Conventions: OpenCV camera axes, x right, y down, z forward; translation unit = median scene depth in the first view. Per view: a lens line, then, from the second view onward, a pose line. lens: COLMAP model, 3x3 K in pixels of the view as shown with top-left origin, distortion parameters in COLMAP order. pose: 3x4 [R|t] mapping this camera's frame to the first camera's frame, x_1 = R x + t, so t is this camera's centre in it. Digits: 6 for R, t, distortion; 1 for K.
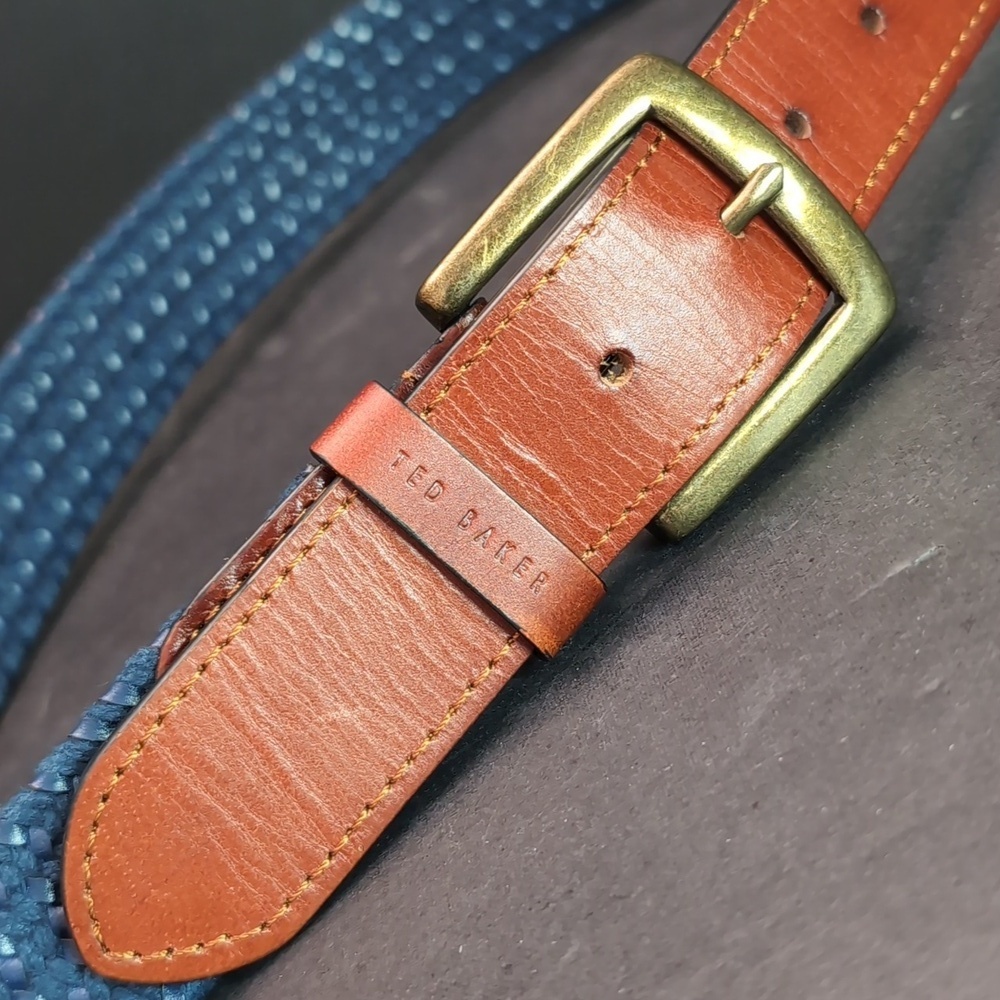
lens RADIAL K [[717.3, 0, 500.0], [0, 717.3, 500.0], [0, 0, 1]] dist [0.008391, -0.021141]
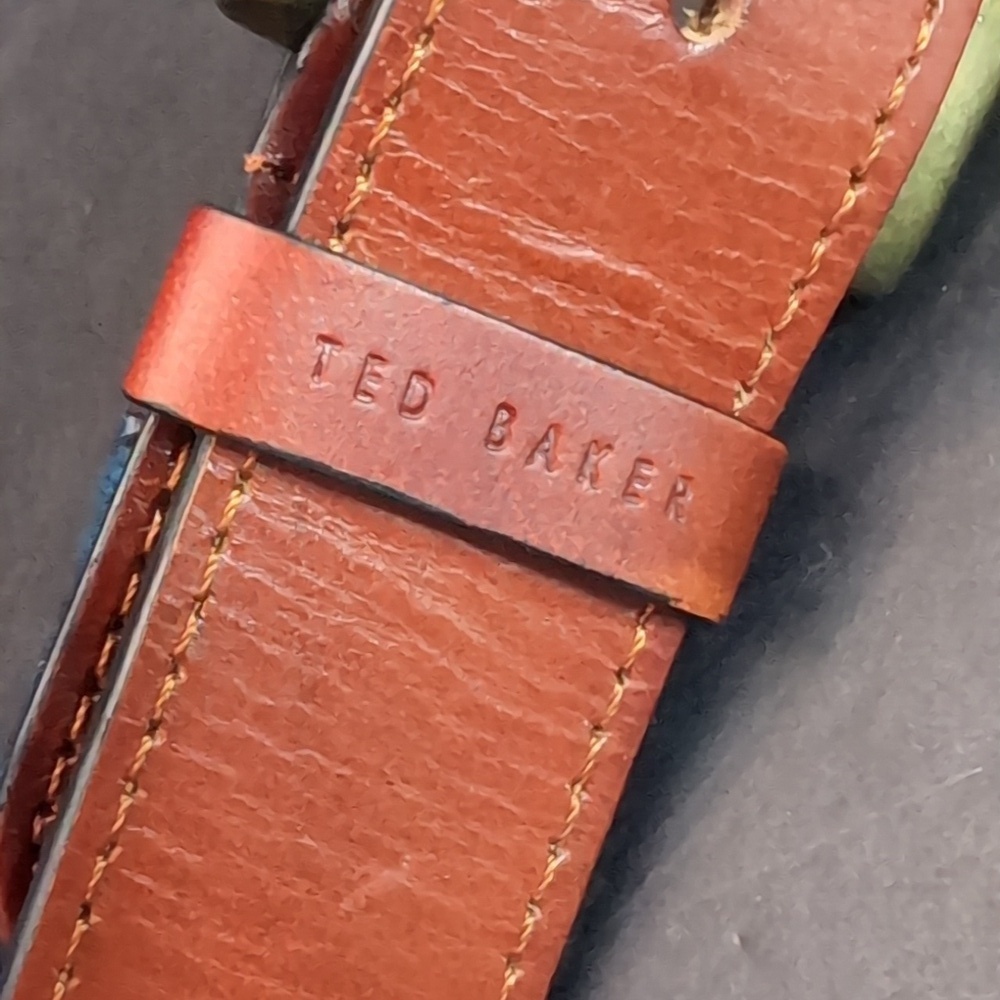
lens RADIAL K [[1348.4, 0, 500.0], [0, 1348.4, 500.0], [0, 0, 1]] dist [-0.031109, 0.013814]
pose [[0.945037, -0.326515, -0.017087, -0.044777], [0.325732, 0.935665, 0.135757, -0.045818], [-0.028339, -0.133861, 0.990595, 0.130972]]
